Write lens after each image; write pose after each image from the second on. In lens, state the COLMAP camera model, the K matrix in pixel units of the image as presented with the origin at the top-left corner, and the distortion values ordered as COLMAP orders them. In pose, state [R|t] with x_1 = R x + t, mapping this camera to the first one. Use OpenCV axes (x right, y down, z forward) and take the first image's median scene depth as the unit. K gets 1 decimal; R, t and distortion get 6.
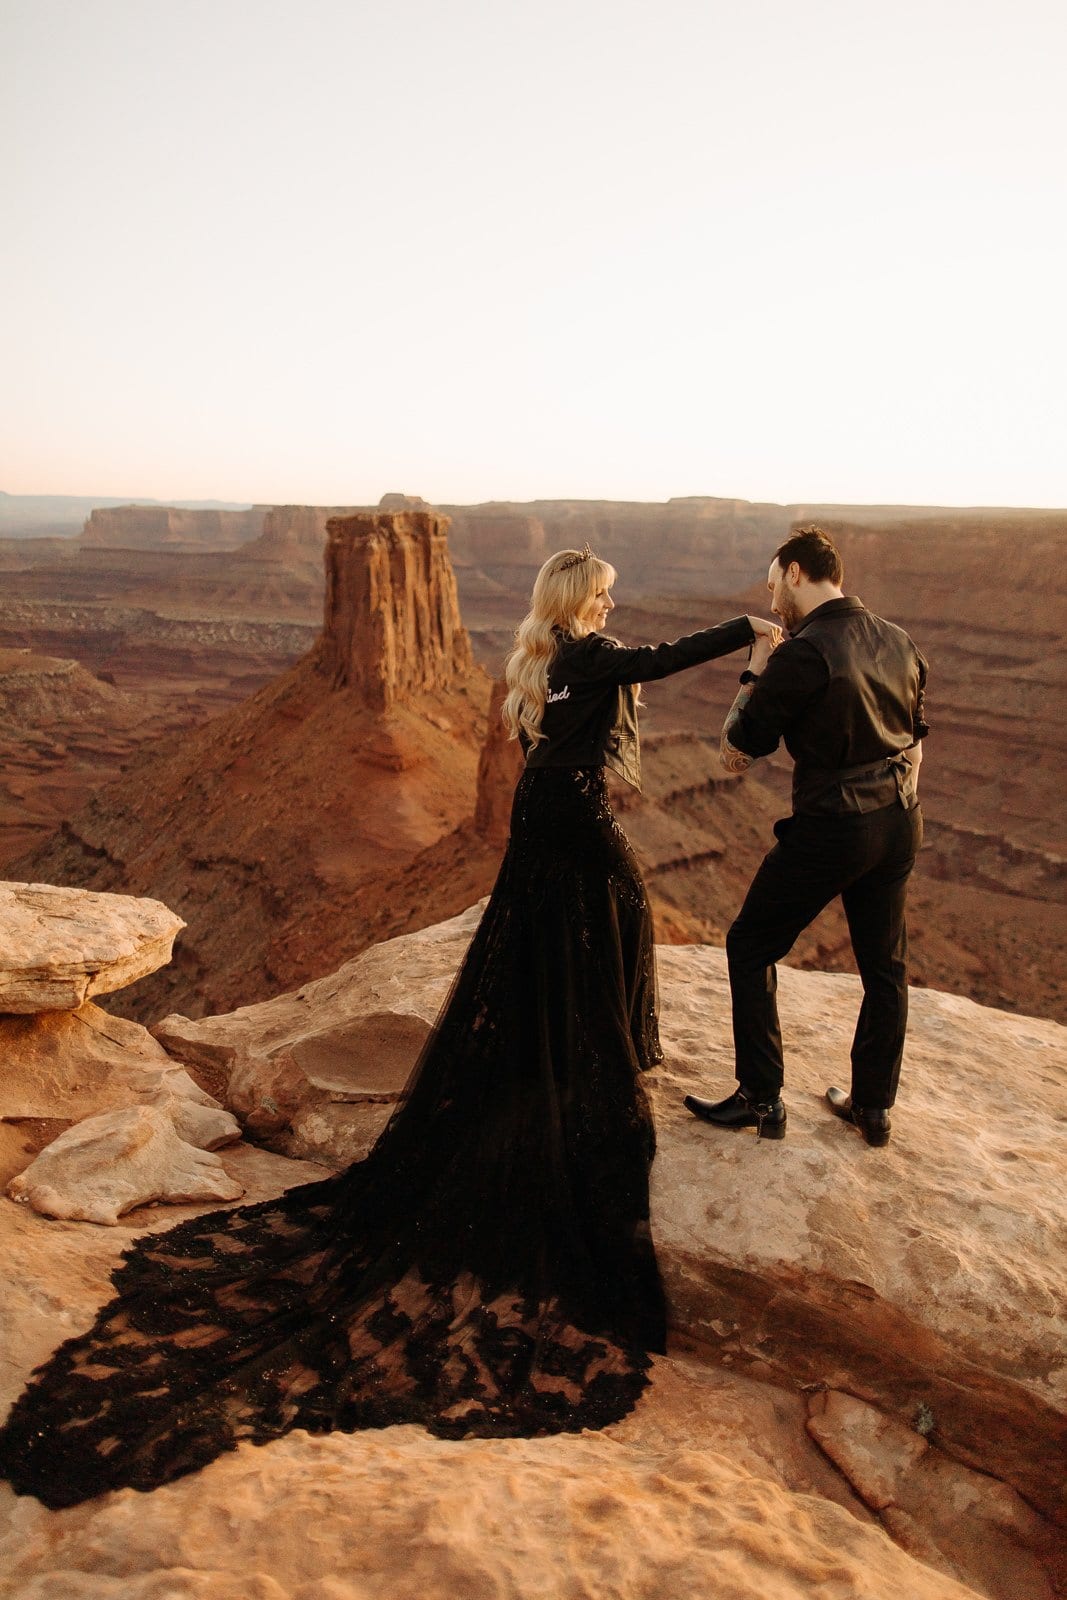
lens RADIAL K [[1131.8, 0, 528.8], [0, 1131.8, 793.1], [0, 0, 1]] dist [0.015517, -0.009116]
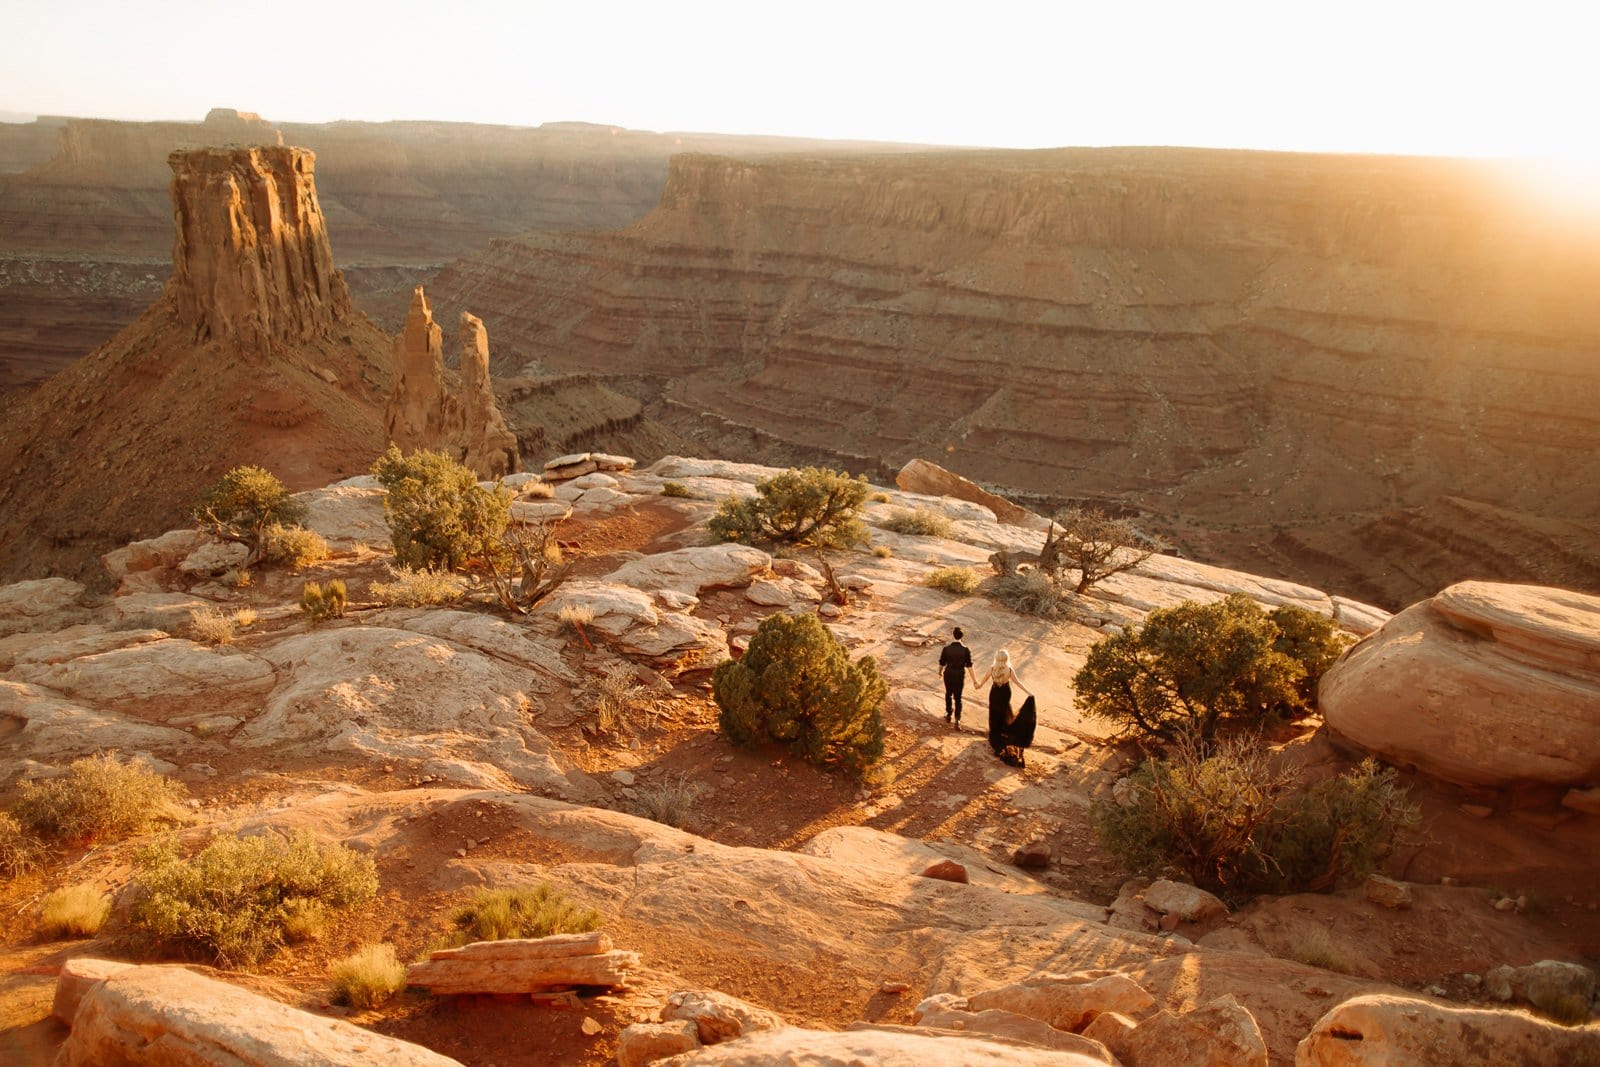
lens RADIAL K [[1170.4, 0, 779.7], [0, 1170.4, 536.2], [0, 0, 1]] dist [0.015758, -0.005436]
pose [[0.951803, -0.079671, 0.296180, -0.015815], [0.053471, 0.993988, 0.095544, -0.000814], [-0.302012, -0.075102, 0.950341, -0.060145]]
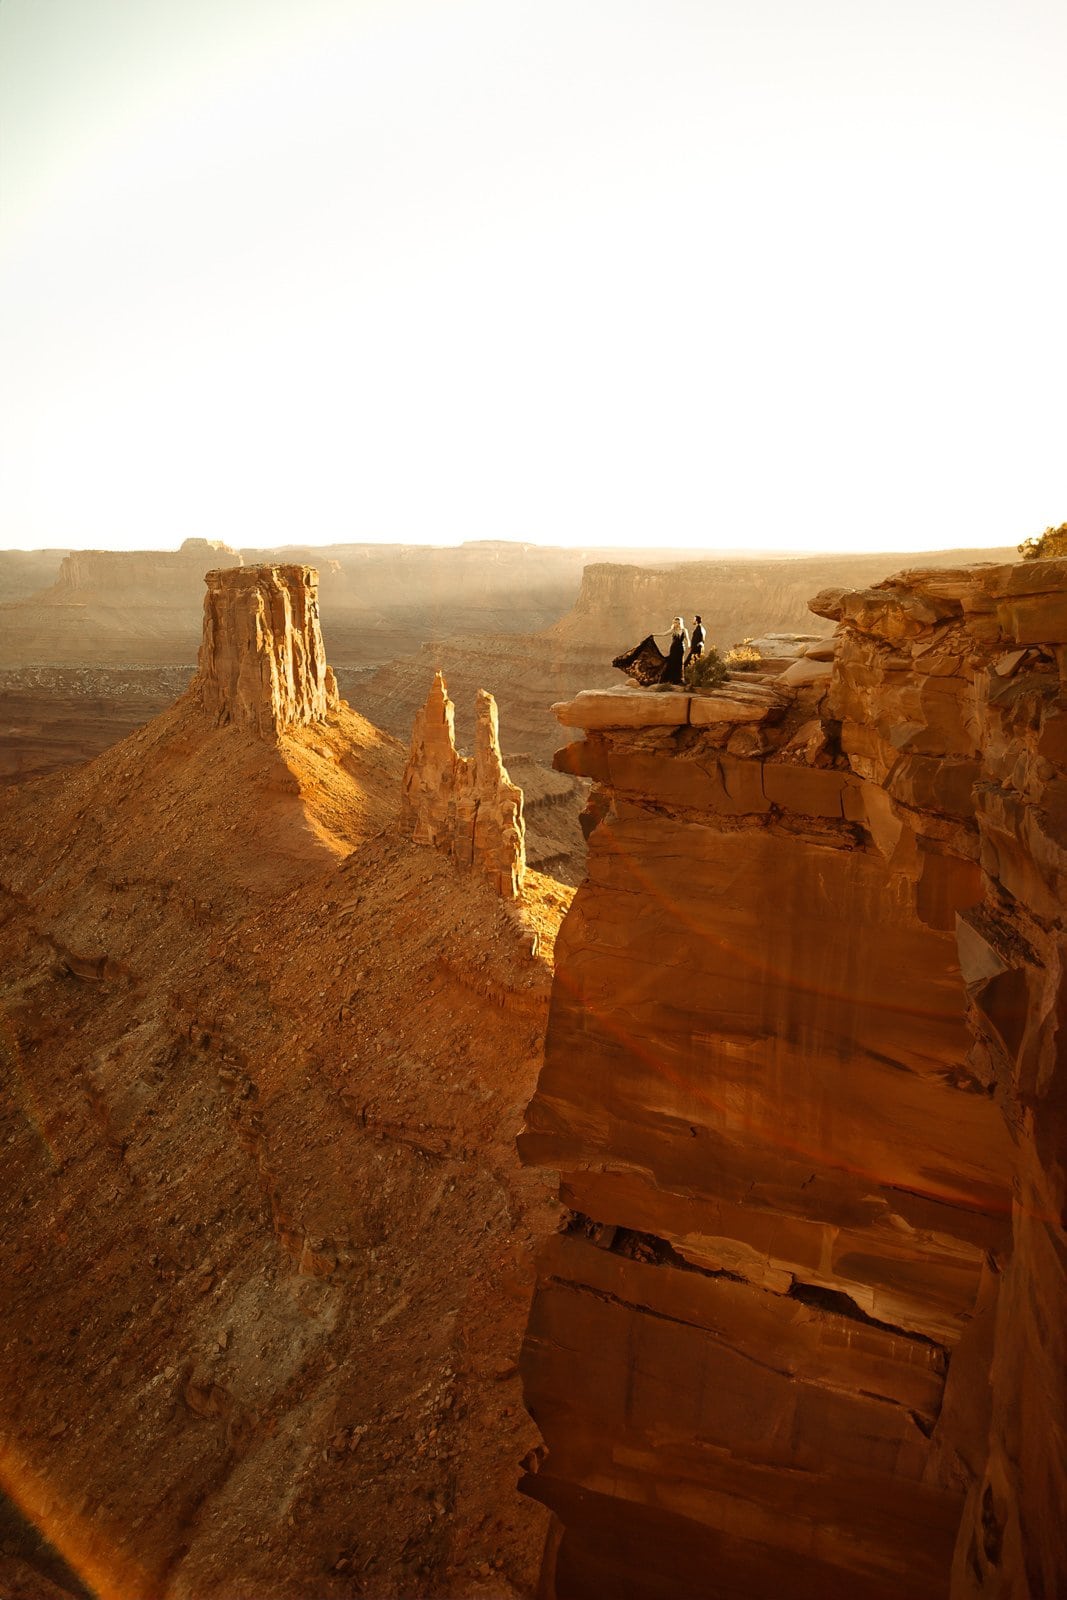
lens RADIAL K [[1115.9, 0, 524.7], [0, 1115.9, 801.4], [0, 0, 1]] dist [0.018078, -0.005584]
pose [[0.981639, -0.046839, 0.184908, -0.081396], [0.051157, 0.998517, -0.018646, 0.016671], [-0.183760, 0.027763, 0.982579, -0.117165]]
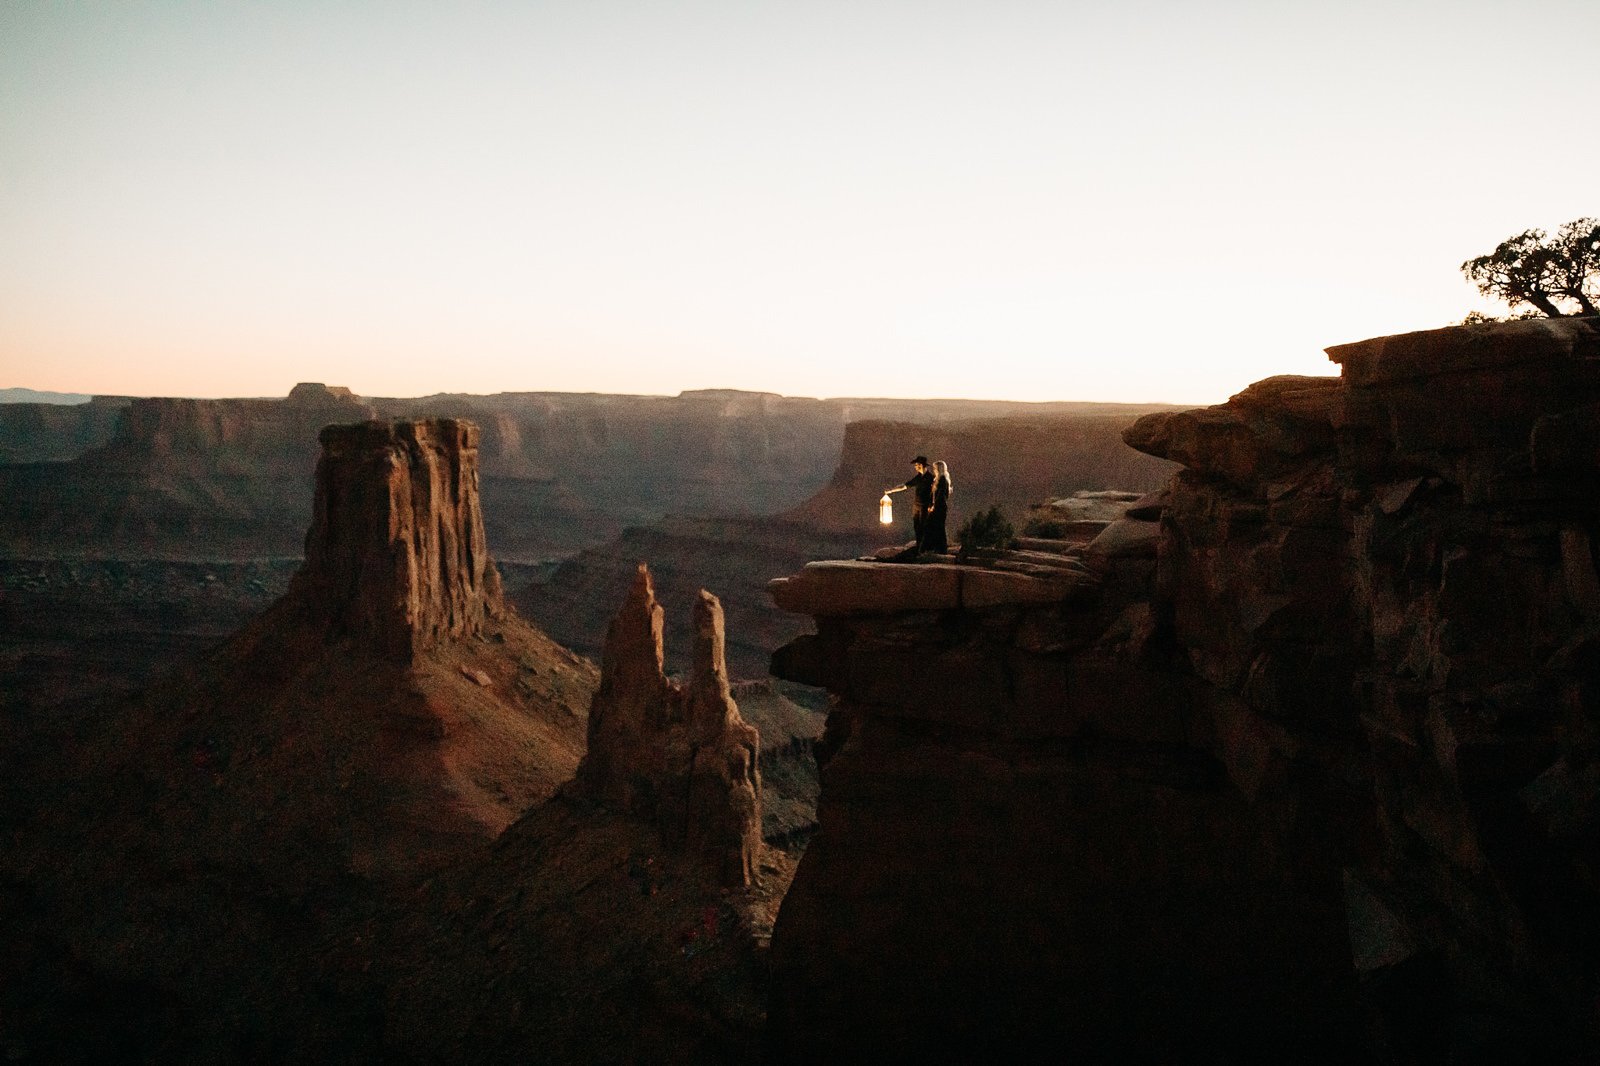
lens RADIAL K [[1558.8, 0, 793.1], [0, 1558.8, 524.8], [0, 0, 1]] dist [0.071907, 0.000000]
pose [[0.978198, -0.015215, 0.207118, -0.080028], [0.049206, 0.985895, -0.159970, 0.017647], [-0.201763, 0.166674, 0.965148, -0.116042]]
